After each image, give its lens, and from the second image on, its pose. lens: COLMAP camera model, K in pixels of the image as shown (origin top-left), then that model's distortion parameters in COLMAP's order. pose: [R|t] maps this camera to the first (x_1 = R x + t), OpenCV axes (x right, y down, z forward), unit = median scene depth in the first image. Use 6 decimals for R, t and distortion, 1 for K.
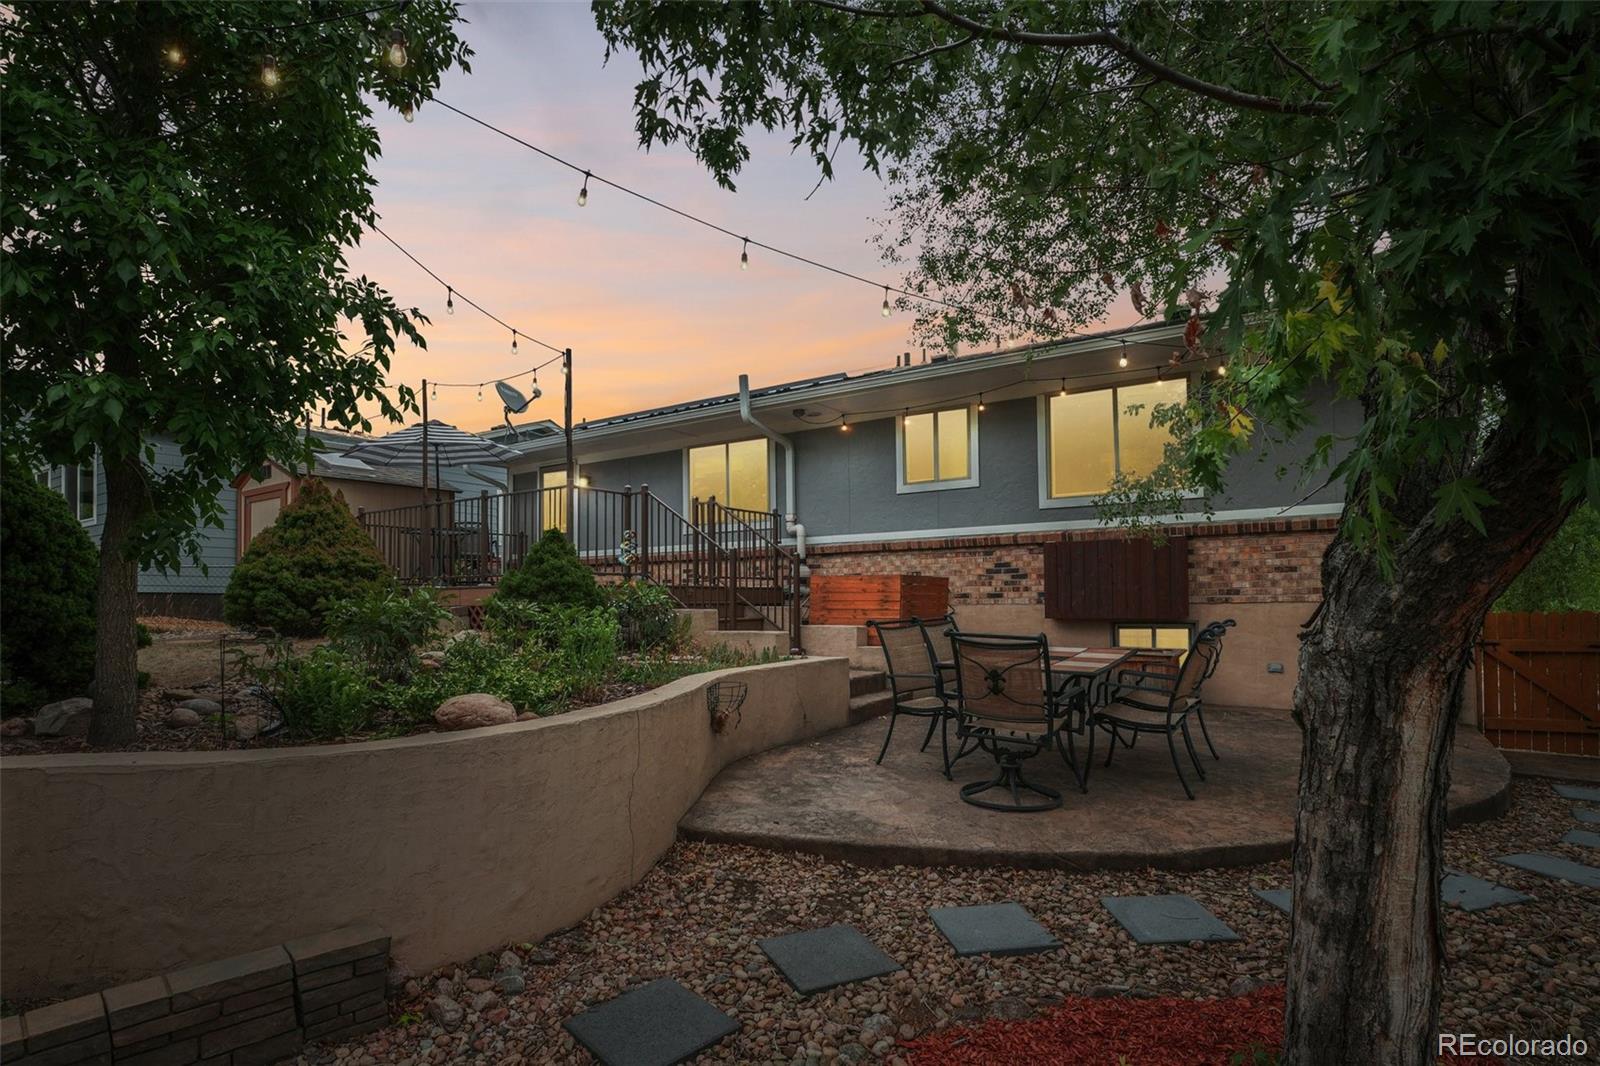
lens RADIAL K [[810.0, 0, 800.6], [0, 810.0, 586.2], [0, 0, 1]] dist [-0.027200, -0.000198]
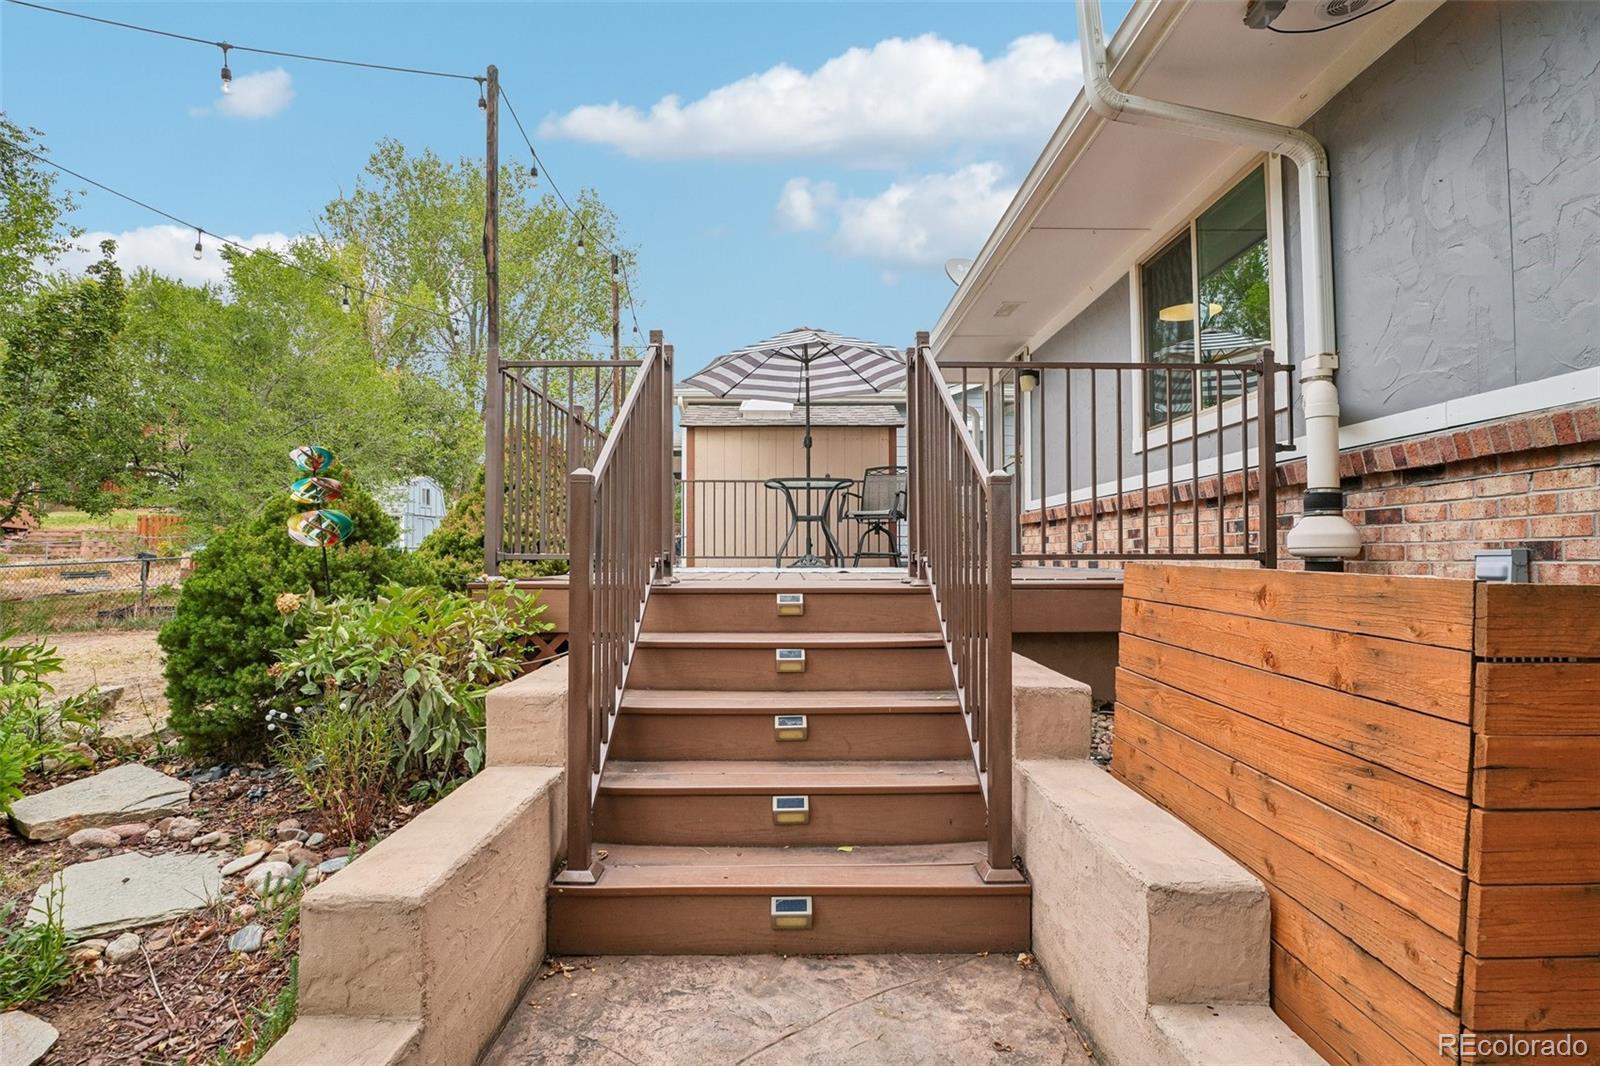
lens RADIAL K [[795.8, 0, 800.0], [0, 795.8, 533.0], [0, 0, 1]] dist [-0.001799, -0.000133]
pose [[0.578121, -0.017945, -0.815754, 0.132545], [0.015932, 0.999816, -0.010703, -0.018855], [0.815796, -0.006809, 0.578300, 0.675870]]
